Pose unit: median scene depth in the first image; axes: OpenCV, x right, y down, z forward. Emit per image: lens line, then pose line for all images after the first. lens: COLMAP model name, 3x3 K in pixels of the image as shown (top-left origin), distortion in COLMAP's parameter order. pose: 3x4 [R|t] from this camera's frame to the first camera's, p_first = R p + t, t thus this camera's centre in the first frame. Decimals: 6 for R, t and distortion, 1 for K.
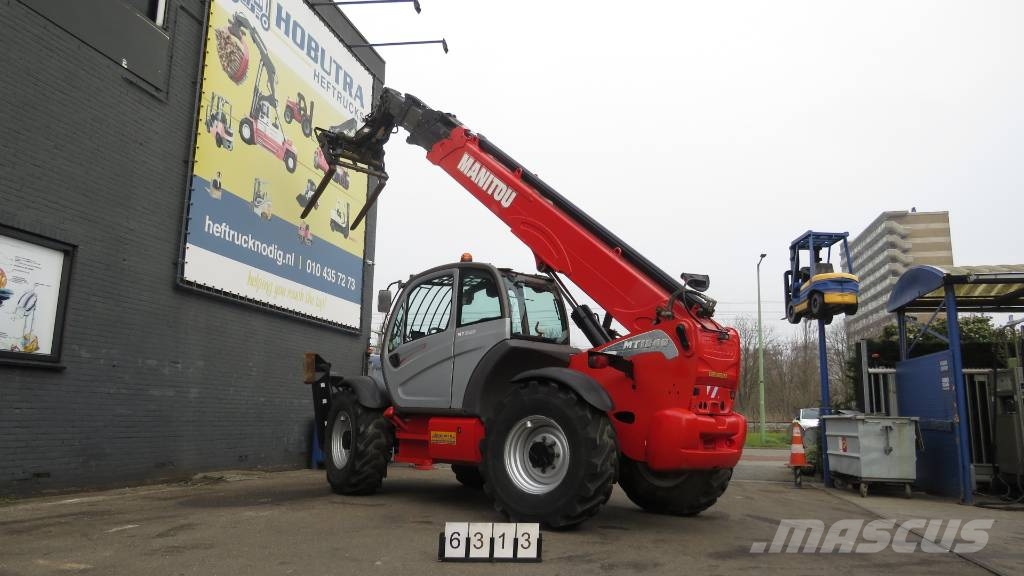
lens RADIAL K [[722.9, 0, 504.5], [0, 722.9, 284.3], [0, 0, 1]] dist [-0.035560, 0.014682]
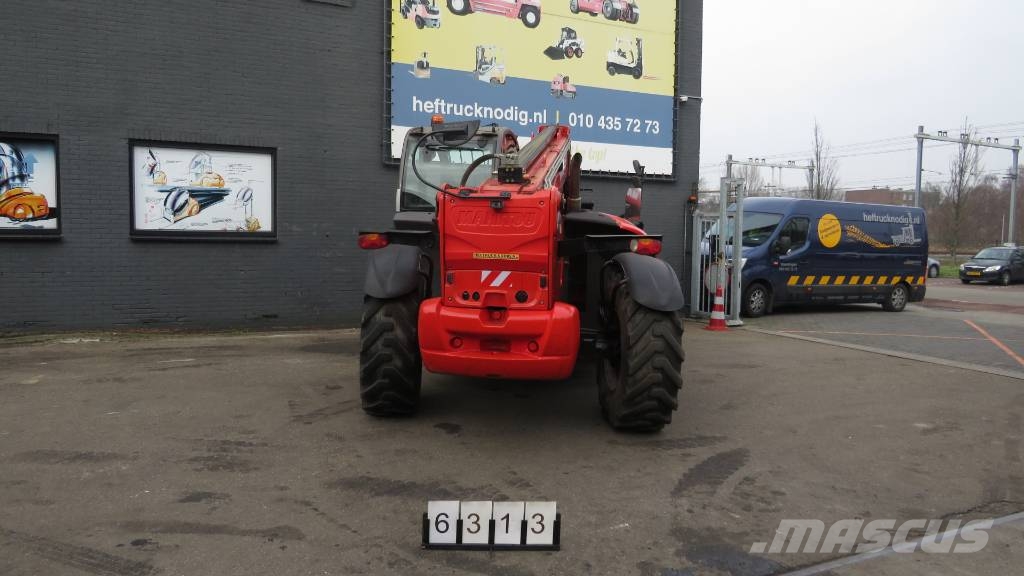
lens RADIAL K [[722.9, 0, 506.6], [0, 722.9, 285.3], [0, 0, 1]] dist [-0.035560, 0.014682]
pose [[0.642154, 0.044422, -0.765287, 0.528930], [0.135756, 0.975950, 0.170563, 0.018891], [0.754459, -0.213420, 0.620680, 0.337061]]
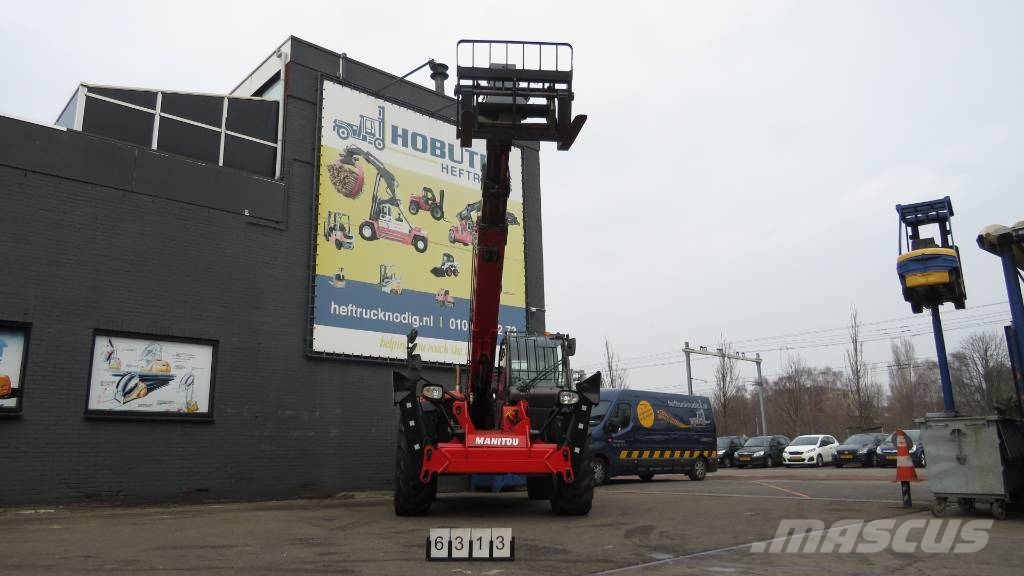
lens RADIAL K [[722.9, 0, 509.9], [0, 722.9, 285.9], [0, 0, 1]] dist [-0.035560, 0.014682]
pose [[0.829921, -0.160018, -0.534439, 0.578273], [0.134950, 0.987114, -0.085992, 0.036526], [0.541312, -0.000756, 0.840821, 0.031955]]
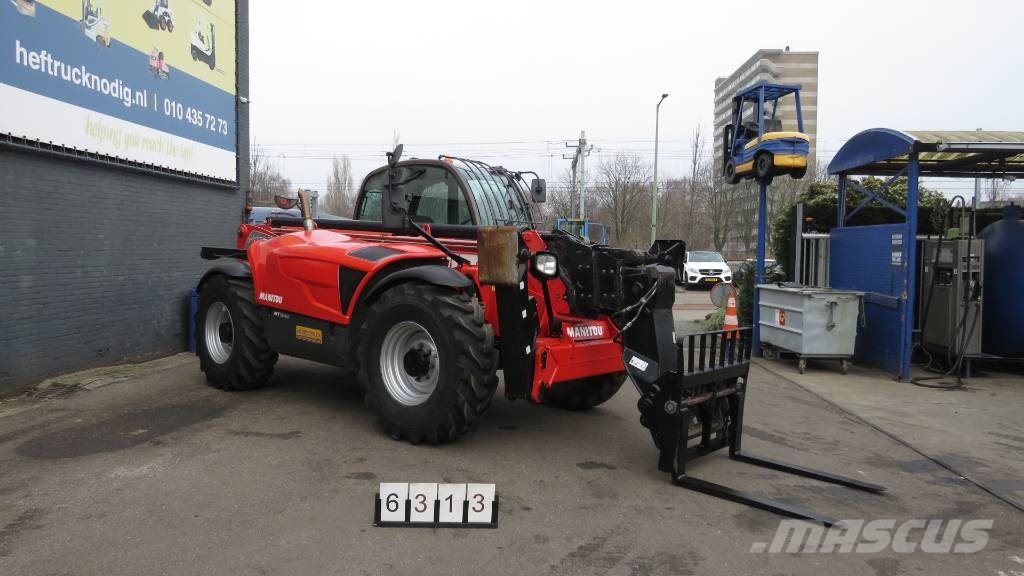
lens RADIAL K [[722.9, 0, 502.3], [0, 722.9, 287.4], [0, 0, 1]] dist [-0.035560, 0.014682]
pose [[0.985339, -0.016339, 0.169825, -0.055909], [-0.024278, 0.971845, 0.234366, -0.031943], [-0.168873, -0.235053, 0.957200, 0.168752]]
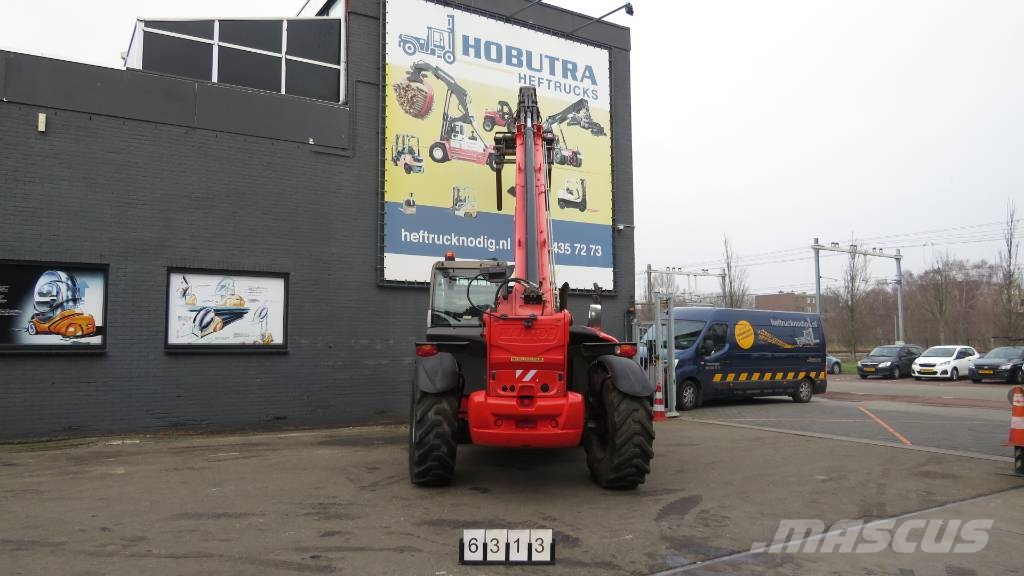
lens RADIAL K [[722.9, 0, 509.5], [0, 722.9, 287.1], [0, 0, 1]] dist [-0.035560, 0.014682]
pose [[0.720914, -0.073815, -0.689083, 0.620609], [0.141454, 0.989052, 0.042040, -0.016031], [0.678435, -0.127781, 0.723462, 0.144893]]
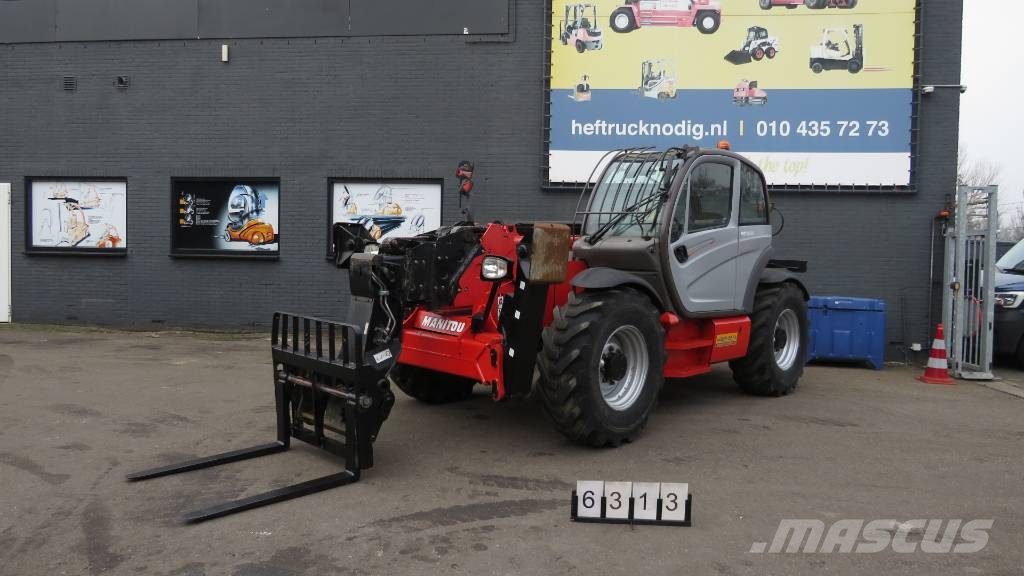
lens RADIAL K [[722.9, 0, 507.6], [0, 722.9, 286.0], [0, 0, 1]] dist [-0.035560, 0.014682]
pose [[0.132459, 0.022431, -0.990935, 0.669985], [0.161759, 0.985852, 0.043938, 0.090566], [0.977900, -0.166113, 0.126957, 0.686610]]
